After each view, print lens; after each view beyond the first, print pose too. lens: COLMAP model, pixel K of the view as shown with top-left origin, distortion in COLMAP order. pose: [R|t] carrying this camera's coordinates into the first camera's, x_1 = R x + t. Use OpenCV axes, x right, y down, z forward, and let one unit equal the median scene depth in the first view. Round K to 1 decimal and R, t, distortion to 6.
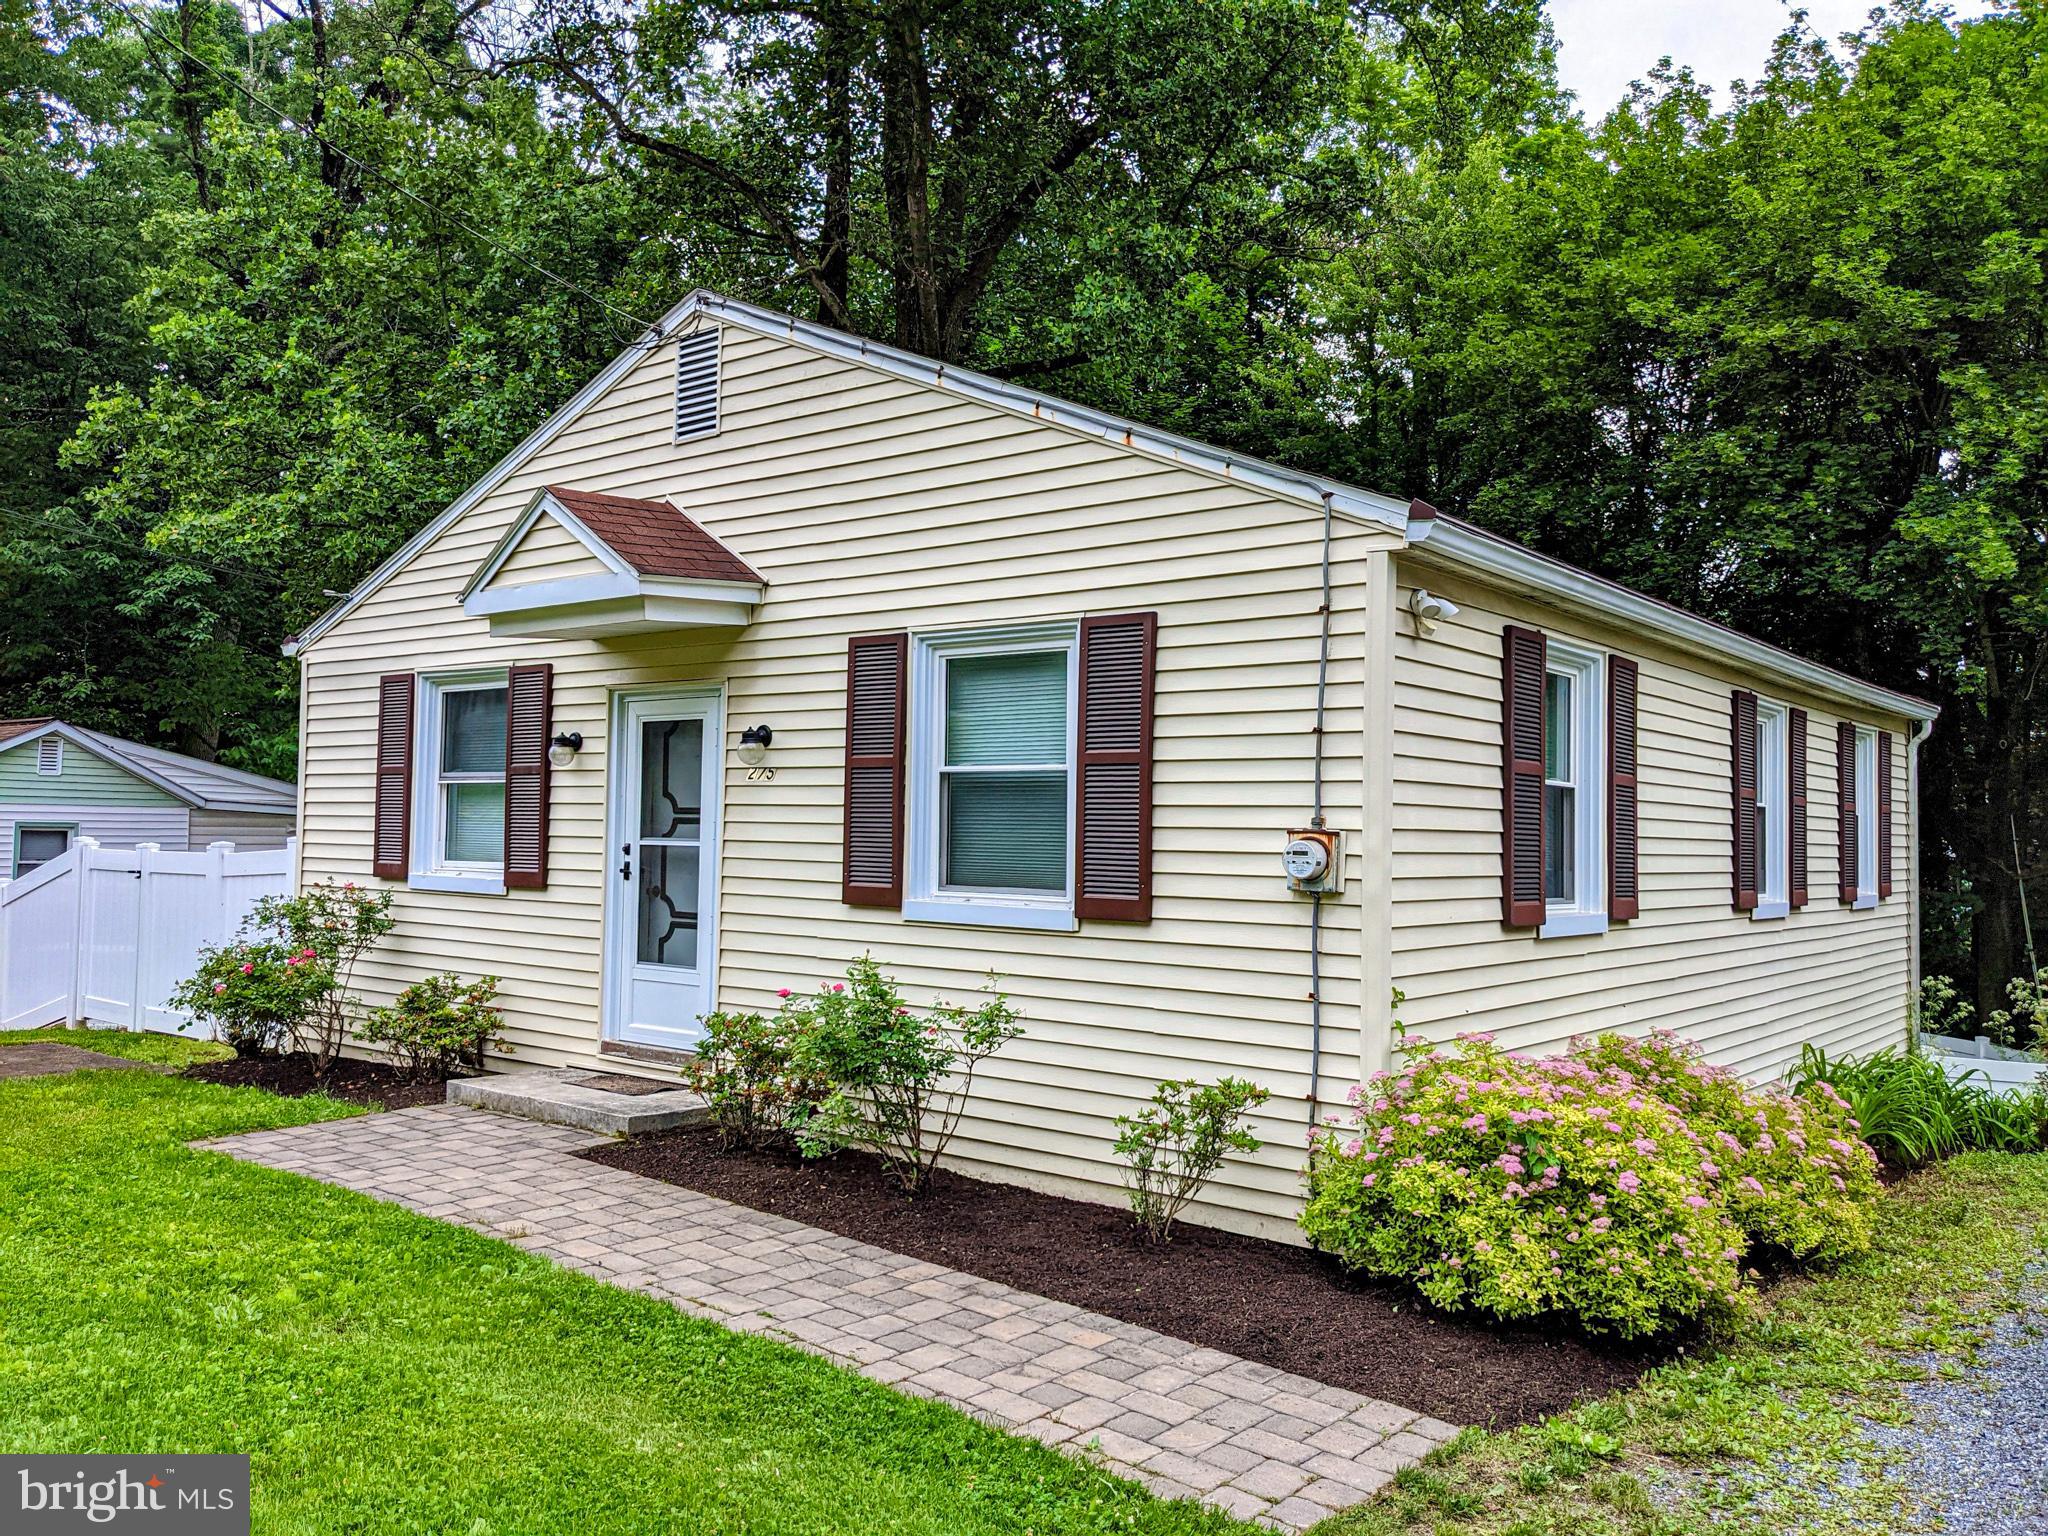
lens RADIAL K [[1615.7, 0, 1031.8], [0, 1615.7, 756.5], [0, 0, 1]] dist [0.033520, -0.027724]
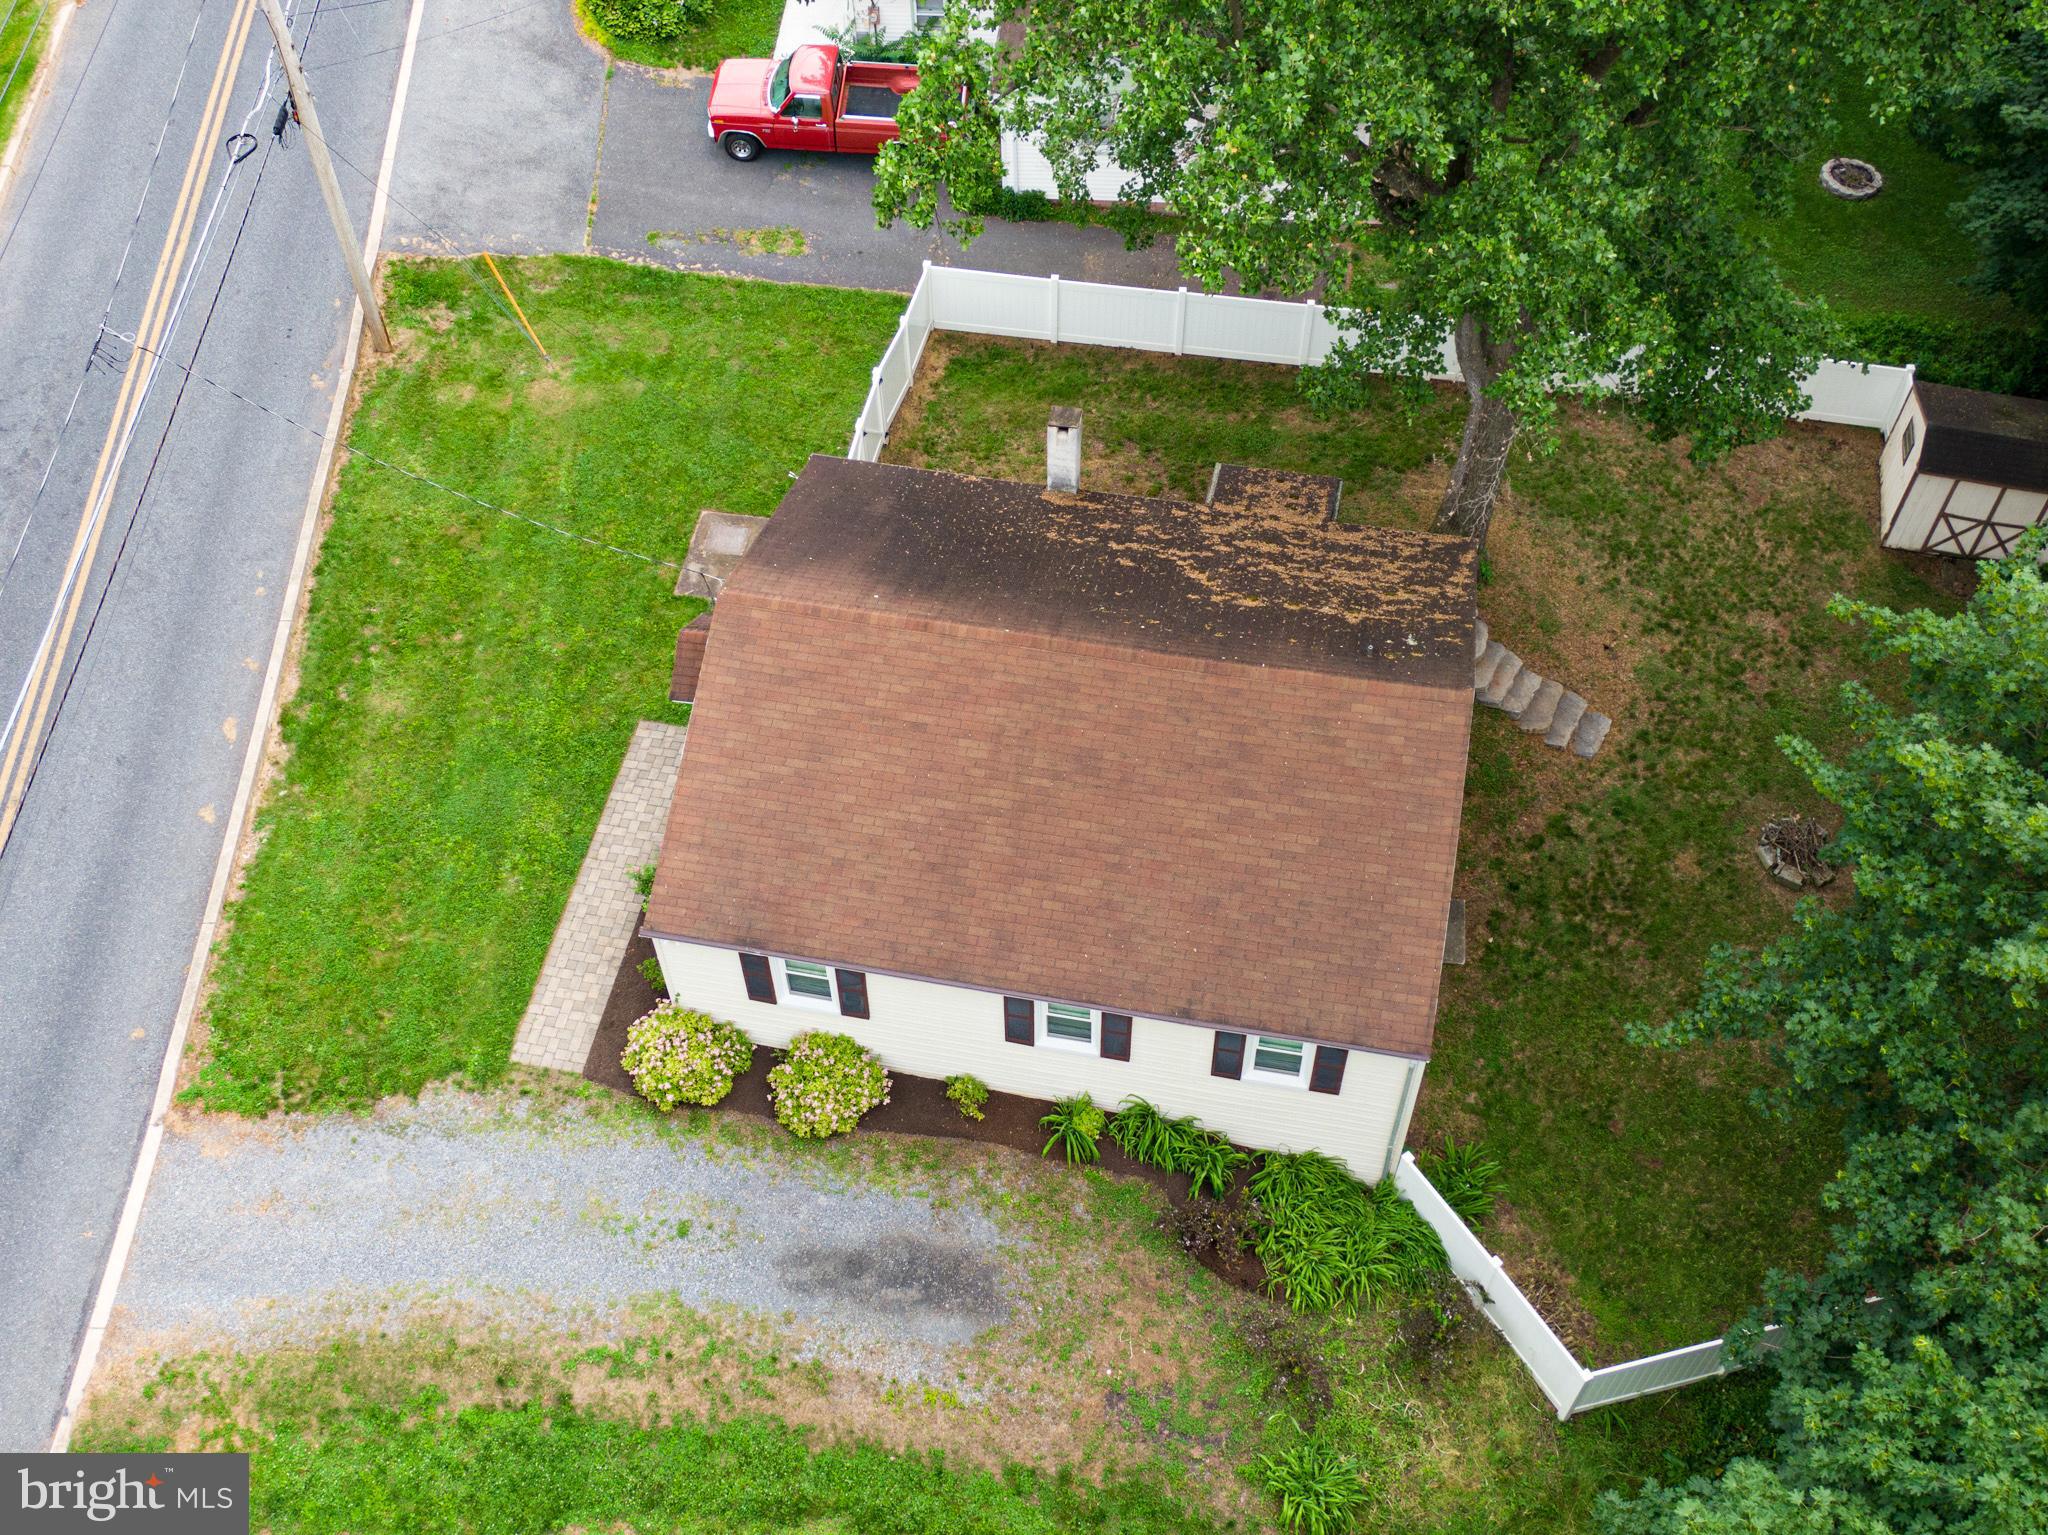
lens RADIAL K [[2058.5, 0, 1027.5], [0, 2058.5, 784.2], [0, 0, 1]] dist [0.009805, 0.000000]
pose [[0.464991, 0.697999, -0.544592, 1.887288], [0.067180, 0.585546, 0.807850, -2.577071], [0.882763, -0.412229, 0.225383, 0.601668]]
